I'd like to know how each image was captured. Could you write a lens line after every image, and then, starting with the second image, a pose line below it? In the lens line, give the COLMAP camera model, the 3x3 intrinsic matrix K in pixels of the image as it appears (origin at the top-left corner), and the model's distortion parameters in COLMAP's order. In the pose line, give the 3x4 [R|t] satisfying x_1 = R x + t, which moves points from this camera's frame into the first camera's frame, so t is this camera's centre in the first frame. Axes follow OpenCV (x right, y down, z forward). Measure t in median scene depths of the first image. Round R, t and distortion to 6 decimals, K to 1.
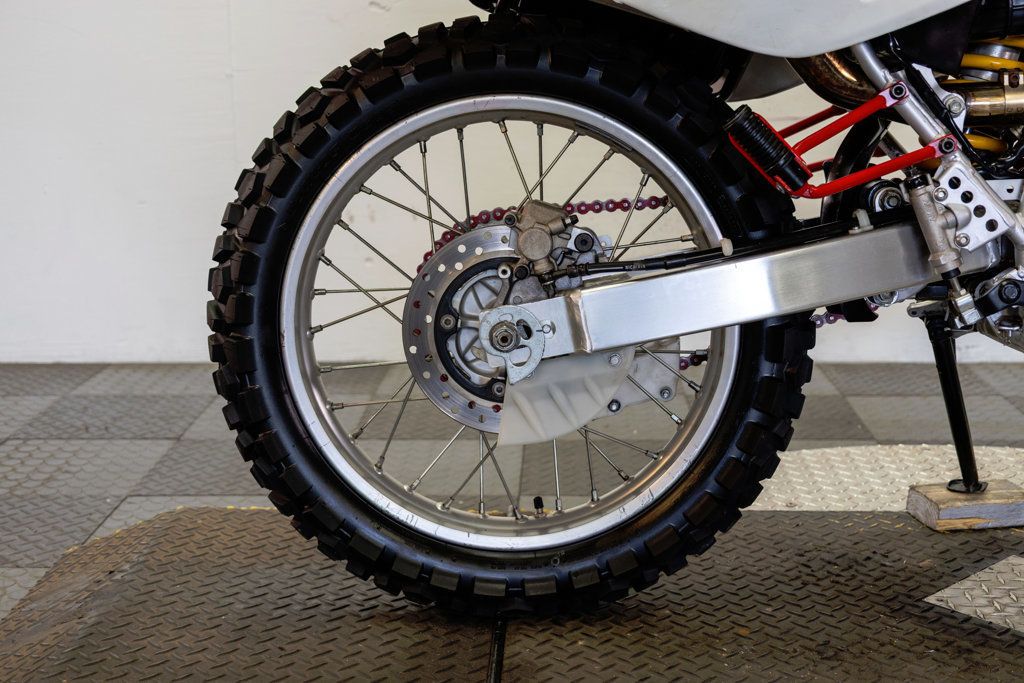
lens RADIAL K [[1423.5, 0, 512.0], [0, 1423.5, 341.5], [0, 0, 1]] dist [0.001324, -0.018212]
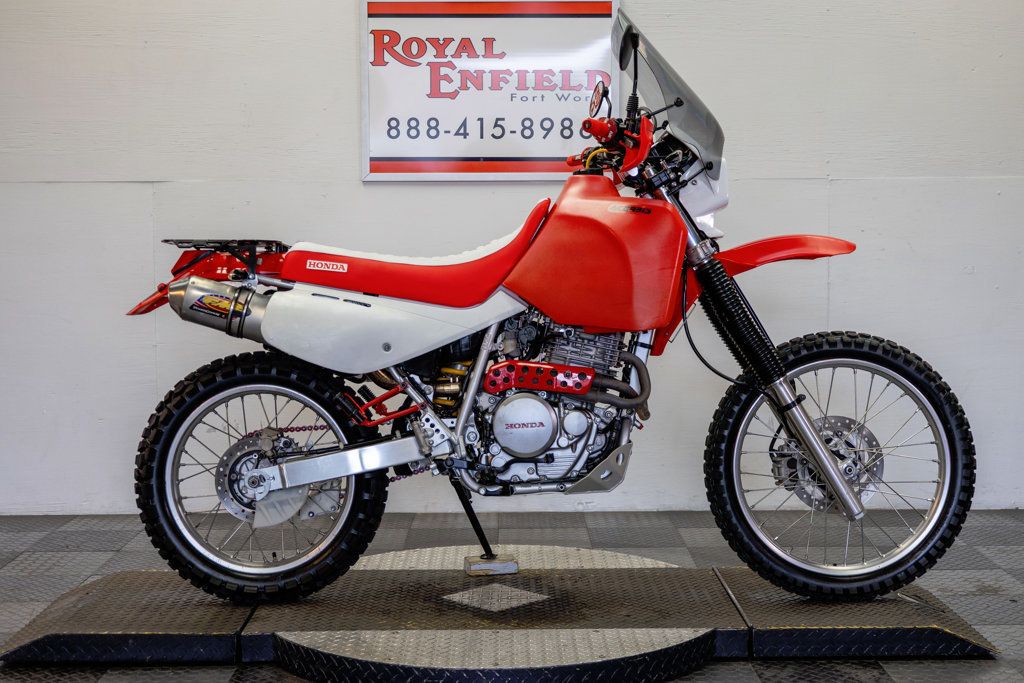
lens RADIAL K [[1423.5, 0, 512.0], [0, 1423.5, 341.5], [0, 0, 1]] dist [0.001324, -0.018212]
pose [[0.999179, -0.000455, 0.040509, 0.332736], [0.006020, 0.990501, -0.137372, 0.095090], [-0.040062, 0.137503, 0.989691, -1.465432]]
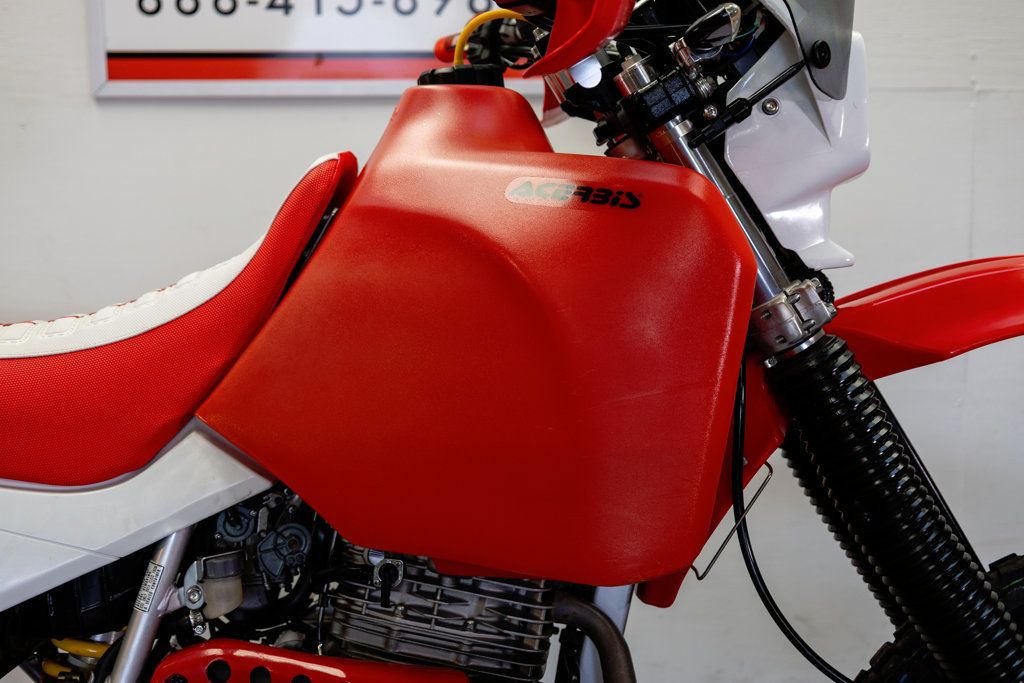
lens RADIAL K [[1423.5, 0, 512.0], [0, 1423.5, 341.5], [0, 0, 1]] dist [0.001324, -0.018212]
pose [[0.998814, -0.006896, 0.048206, 0.554155], [0.010491, 0.997149, -0.074724, -0.311646], [-0.047553, 0.075141, 0.996038, 0.092713]]
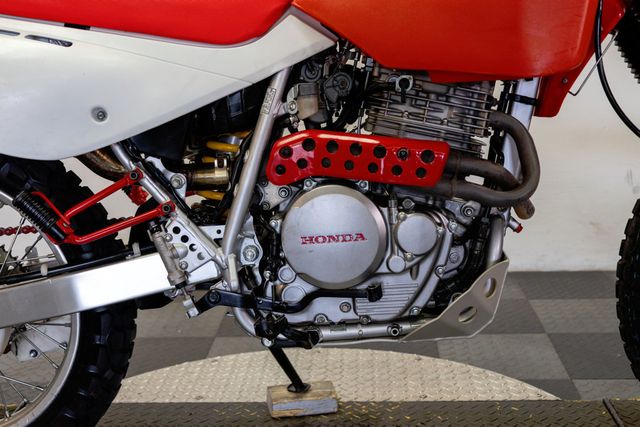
lens RADIAL K [[889.7, 0, 320.0], [0, 889.7, 213.5], [0, 0, 1]] dist [0.001324, -0.018212]
pose [[0.999679, -0.018965, -0.016785, 0.452674], [0.019043, 0.999808, 0.004545, -0.121936], [0.016696, -0.004863, 0.999849, 0.001228]]
